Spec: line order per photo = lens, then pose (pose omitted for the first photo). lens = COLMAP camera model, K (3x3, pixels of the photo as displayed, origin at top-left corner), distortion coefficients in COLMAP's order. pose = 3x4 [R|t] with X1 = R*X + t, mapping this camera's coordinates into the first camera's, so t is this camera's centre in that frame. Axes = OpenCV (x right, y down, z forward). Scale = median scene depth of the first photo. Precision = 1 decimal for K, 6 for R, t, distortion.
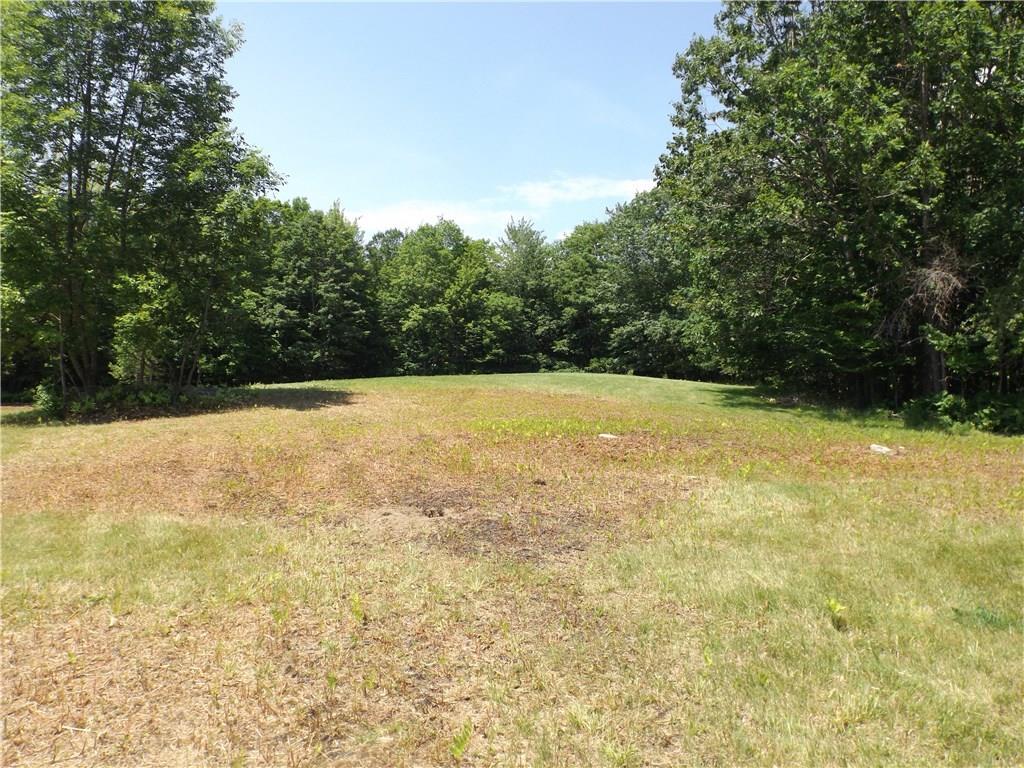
lens RADIAL K [[721.6, 0, 529.1], [0, 721.6, 347.5], [0, 0, 1]] dist [-0.003634, -0.017951]
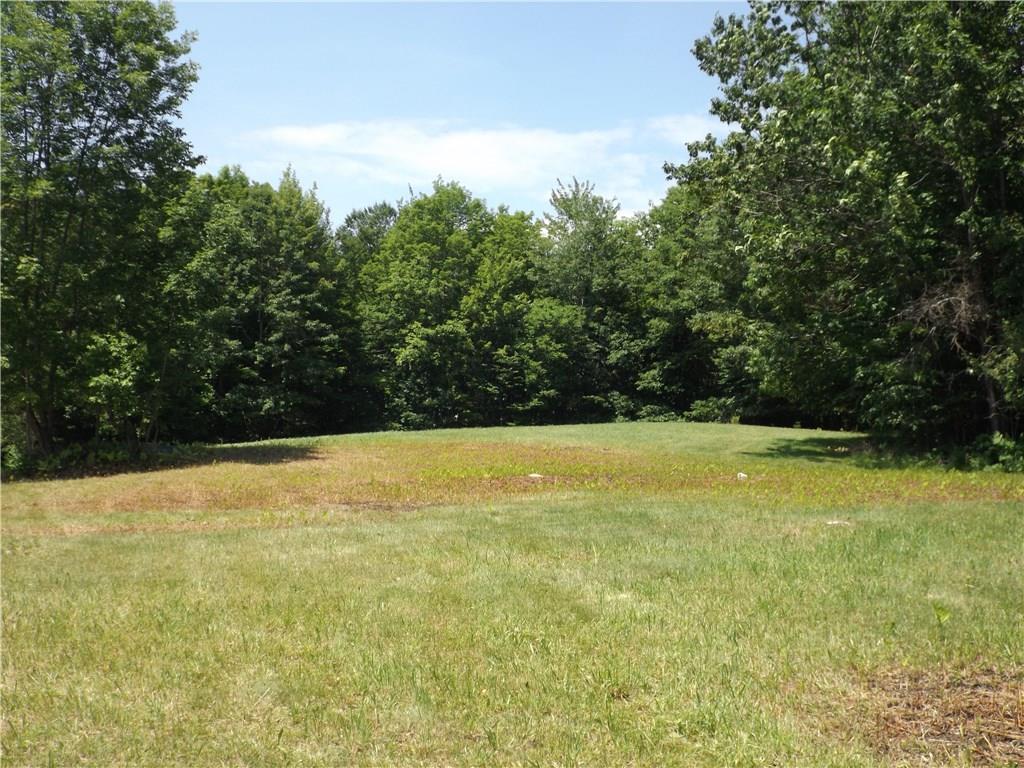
lens RADIAL K [[1298.4, 0, 512.2], [0, 1298.4, 383.9], [0, 0, 1]] dist [-0.144945, 0.000000]
pose [[0.994907, -0.027143, -0.097071, 0.038075], [0.027283, 0.999628, 0.000111, -0.002603], [0.097032, -0.002759, 0.995277, -0.137439]]
